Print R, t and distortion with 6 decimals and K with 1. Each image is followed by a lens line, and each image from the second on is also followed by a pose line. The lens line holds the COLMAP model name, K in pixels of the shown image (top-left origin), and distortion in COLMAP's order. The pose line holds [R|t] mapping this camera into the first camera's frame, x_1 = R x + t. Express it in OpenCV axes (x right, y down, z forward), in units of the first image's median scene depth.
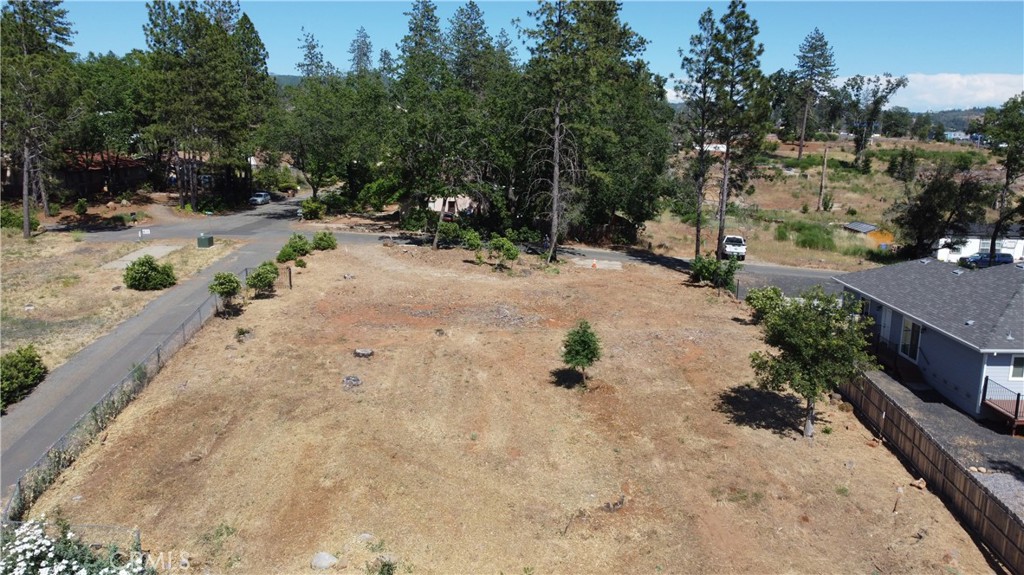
lens RADIAL K [[777.1, 0, 512.5], [0, 777.1, 286.5], [0, 0, 1]] dist [-0.004350, -0.000012]
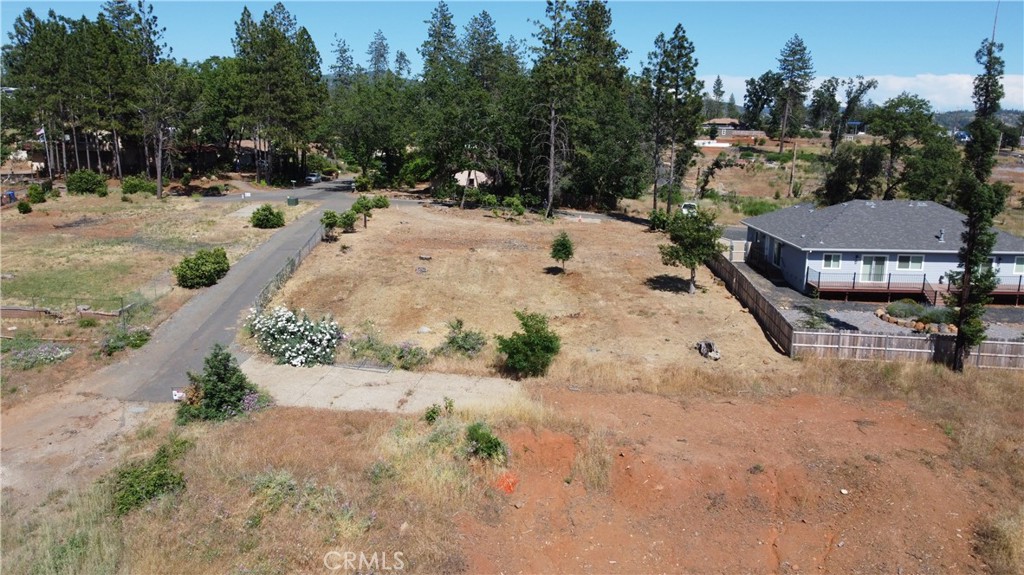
lens RADIAL K [[777.1, 0, 511.3], [0, 777.1, 289.8], [0, 0, 1]] dist [-0.004350, -0.000012]
pose [[0.999940, 0.006156, -0.009061, -0.001673], [-0.006109, 0.999968, 0.005156, 0.089216], [0.009092, -0.005100, 0.999946, -0.362273]]
